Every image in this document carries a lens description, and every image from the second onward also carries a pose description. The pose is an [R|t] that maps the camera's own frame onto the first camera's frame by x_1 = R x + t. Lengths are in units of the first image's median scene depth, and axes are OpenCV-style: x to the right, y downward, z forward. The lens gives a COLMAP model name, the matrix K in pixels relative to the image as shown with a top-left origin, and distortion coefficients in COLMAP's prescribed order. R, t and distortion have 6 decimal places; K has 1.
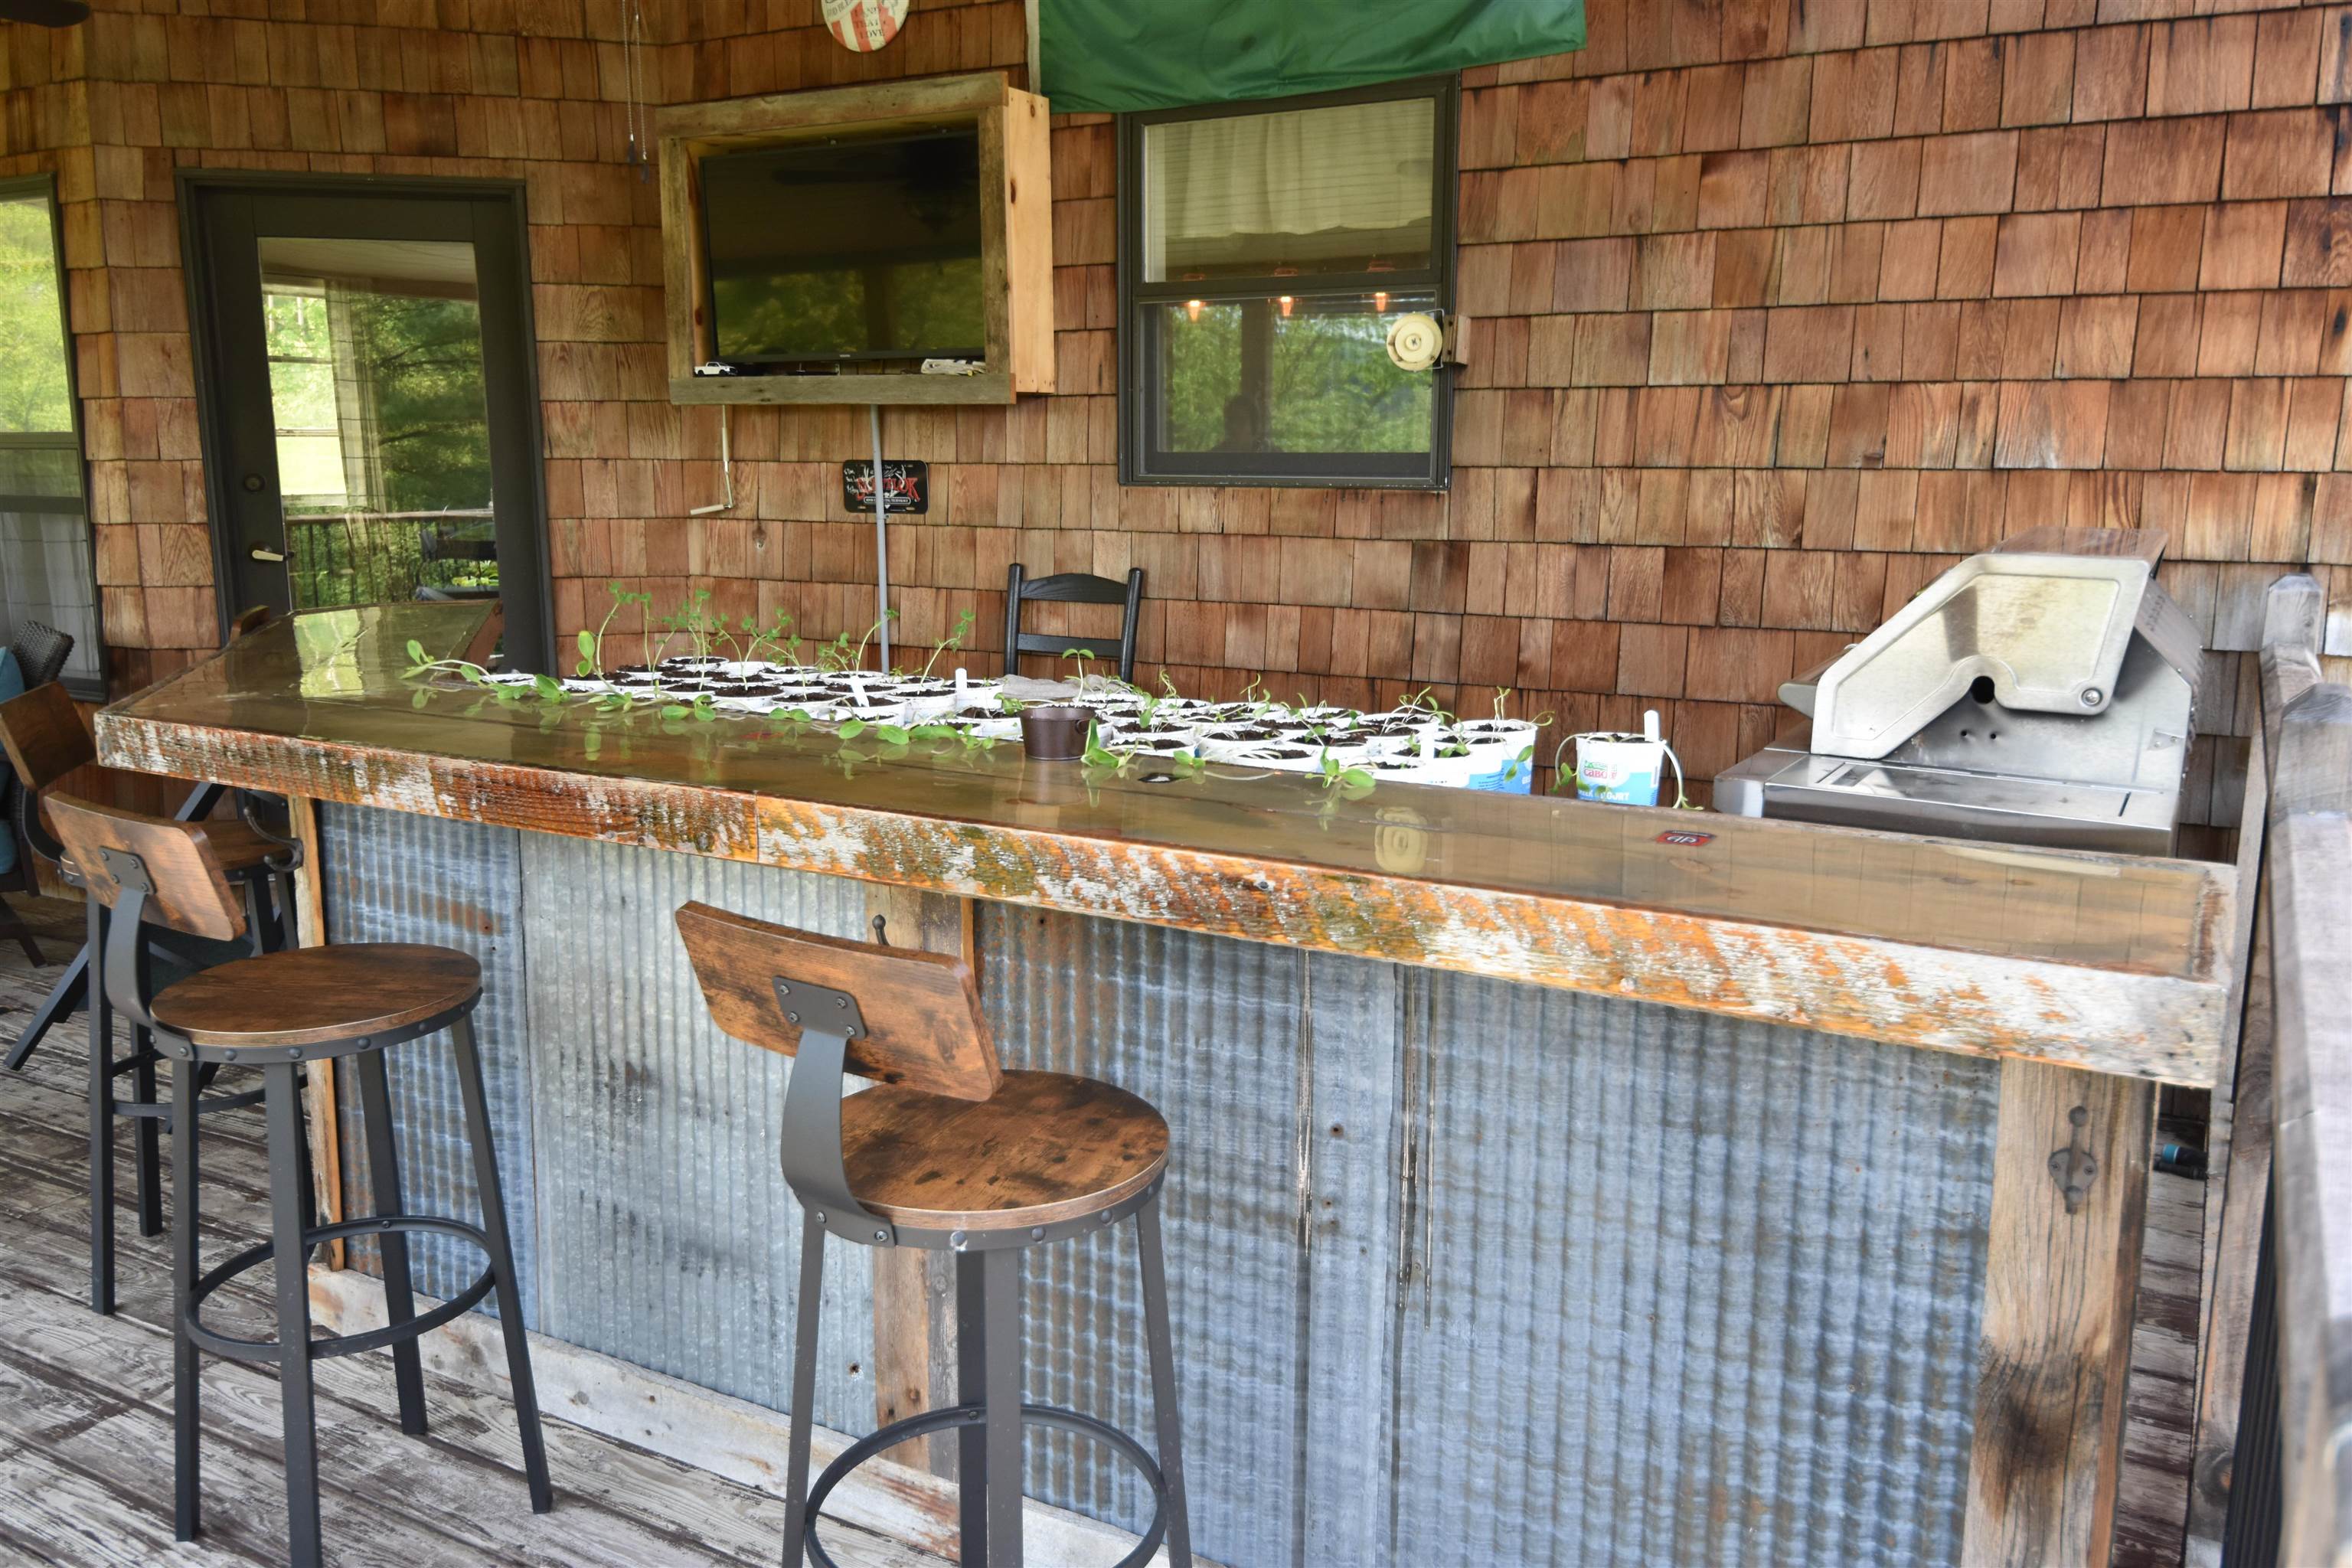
lens RADIAL K [[1816.0, 0, 1176.9], [0, 1816.0, 769.0], [0, 0, 1]] dist [0.050100, -0.051674]
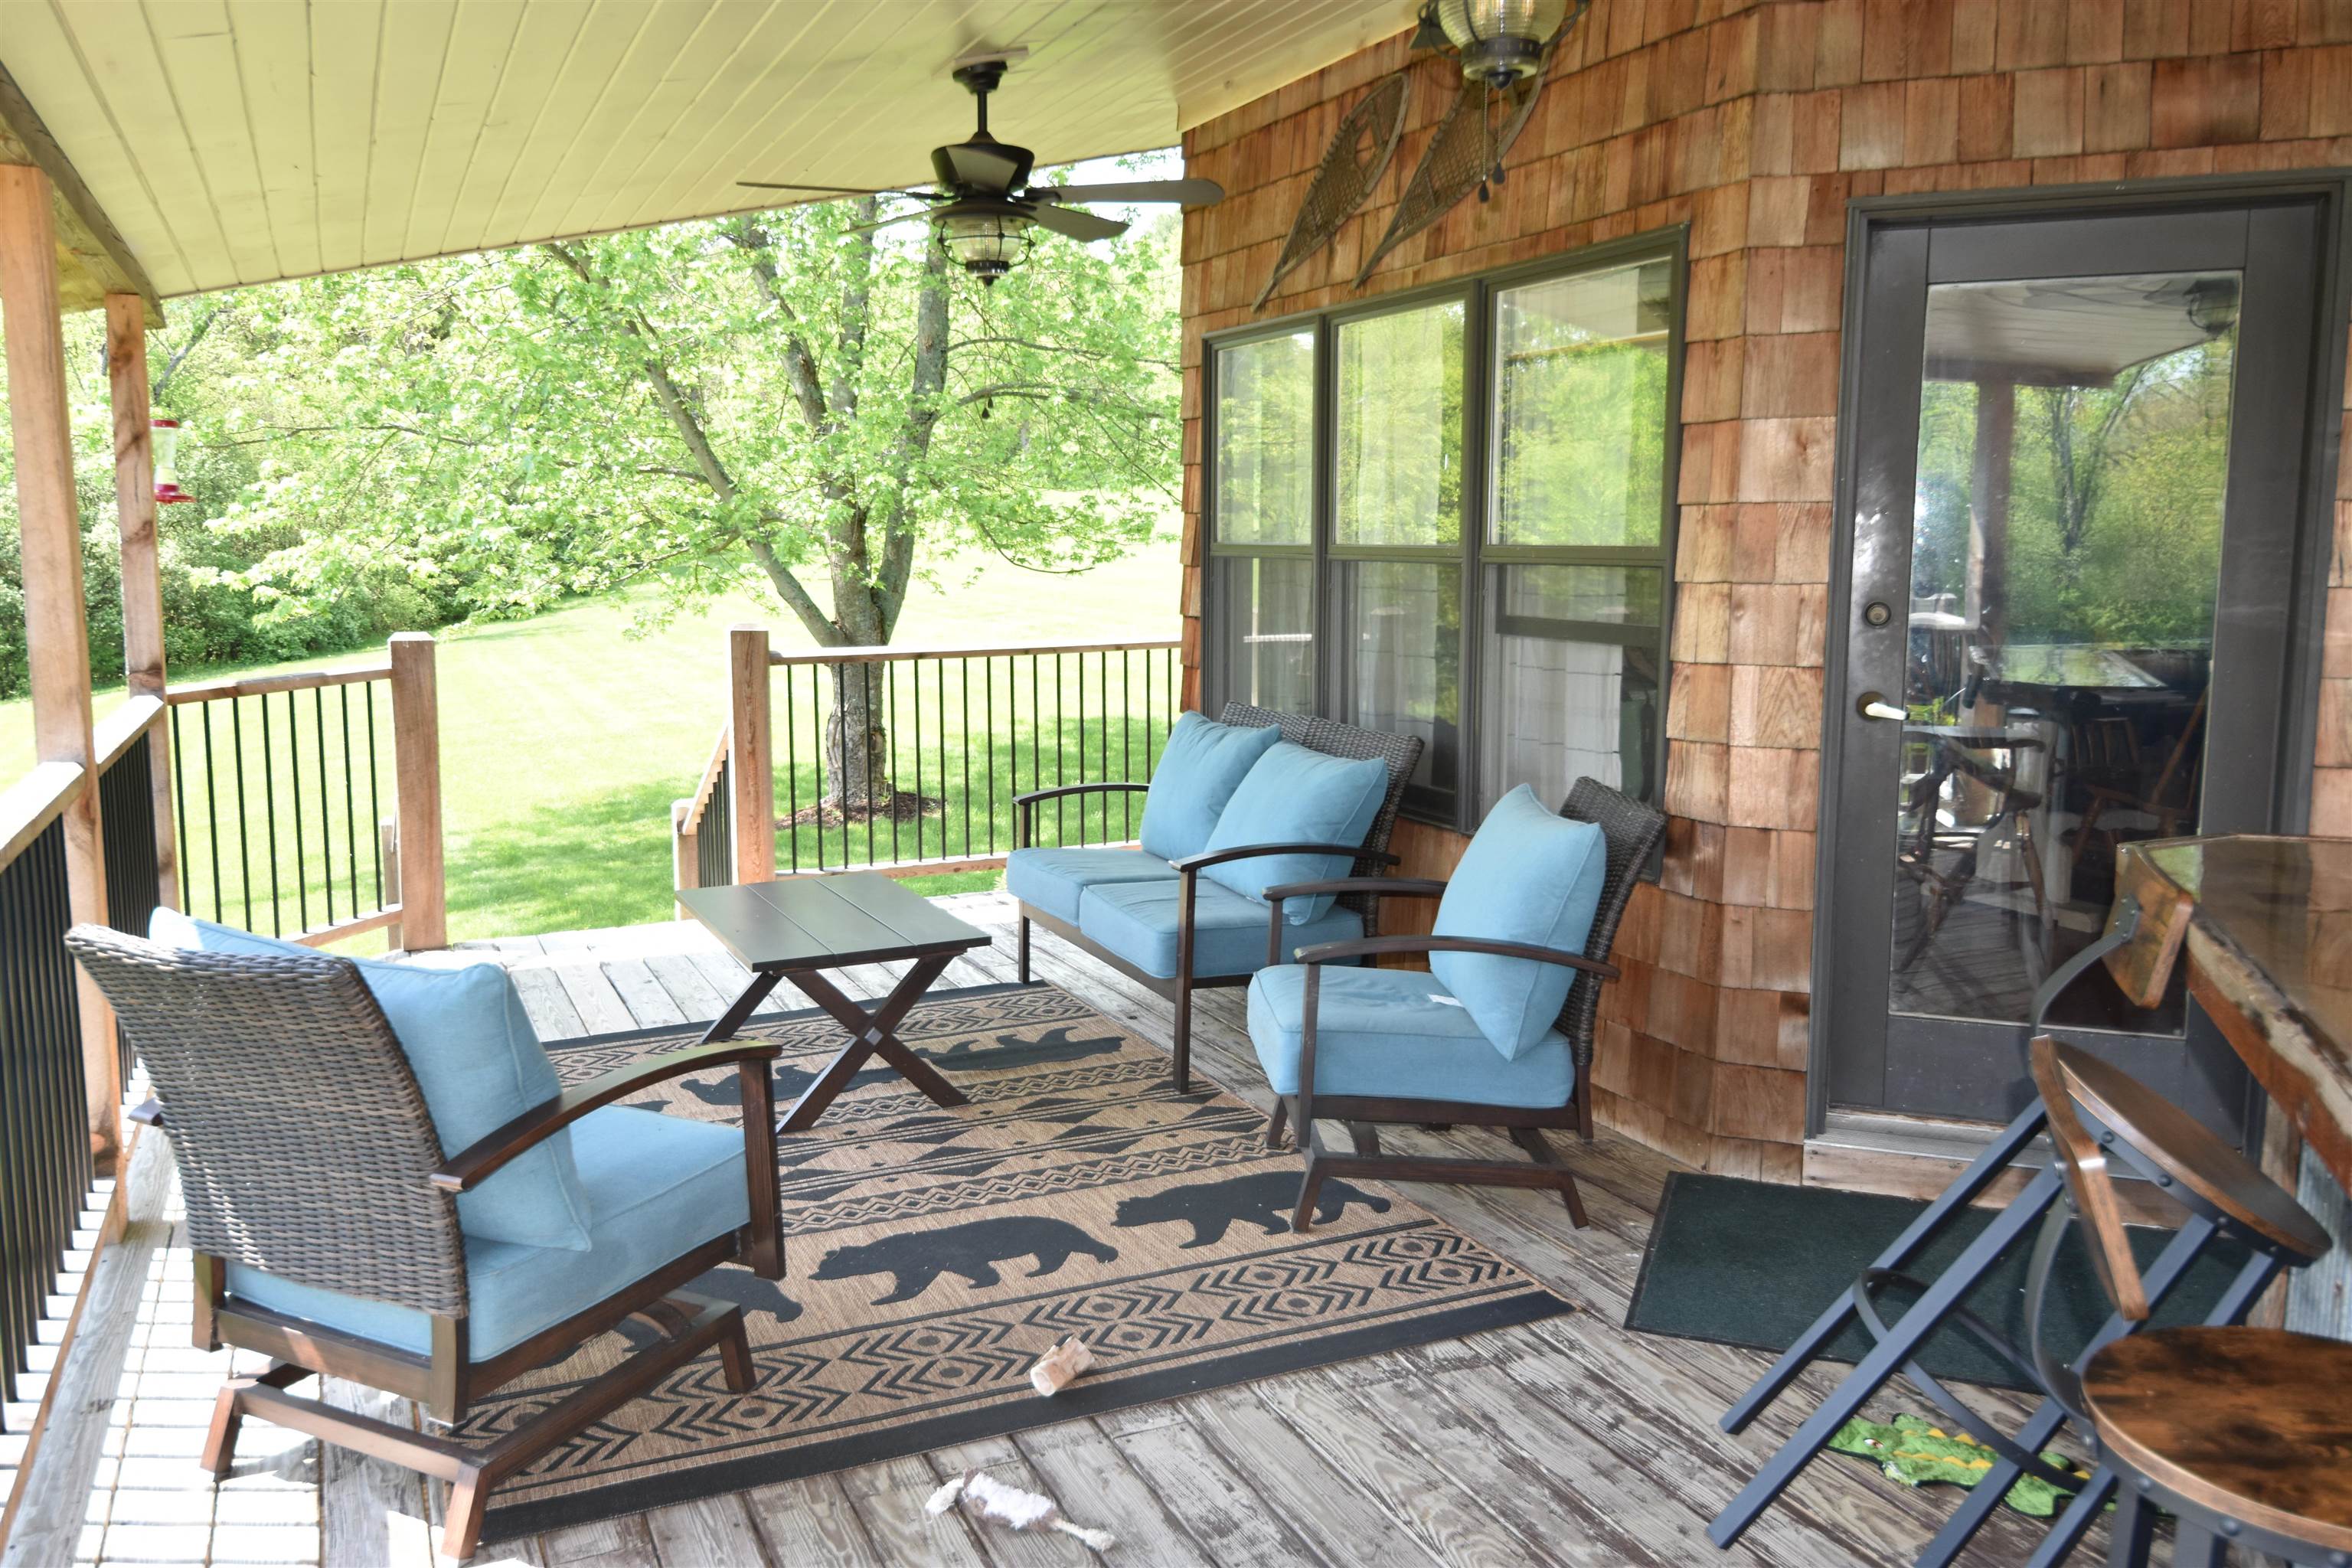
lens RADIAL K [[1816.0, 0, 1188.0], [0, 1816.0, 772.8], [0, 0, 1]] dist [0.050100, -0.051674]
pose [[0.811909, 0.081803, -0.578024, -0.304888], [-0.108014, 0.994088, -0.011035, -0.054897], [0.573704, 0.071394, 0.815945, 0.243890]]
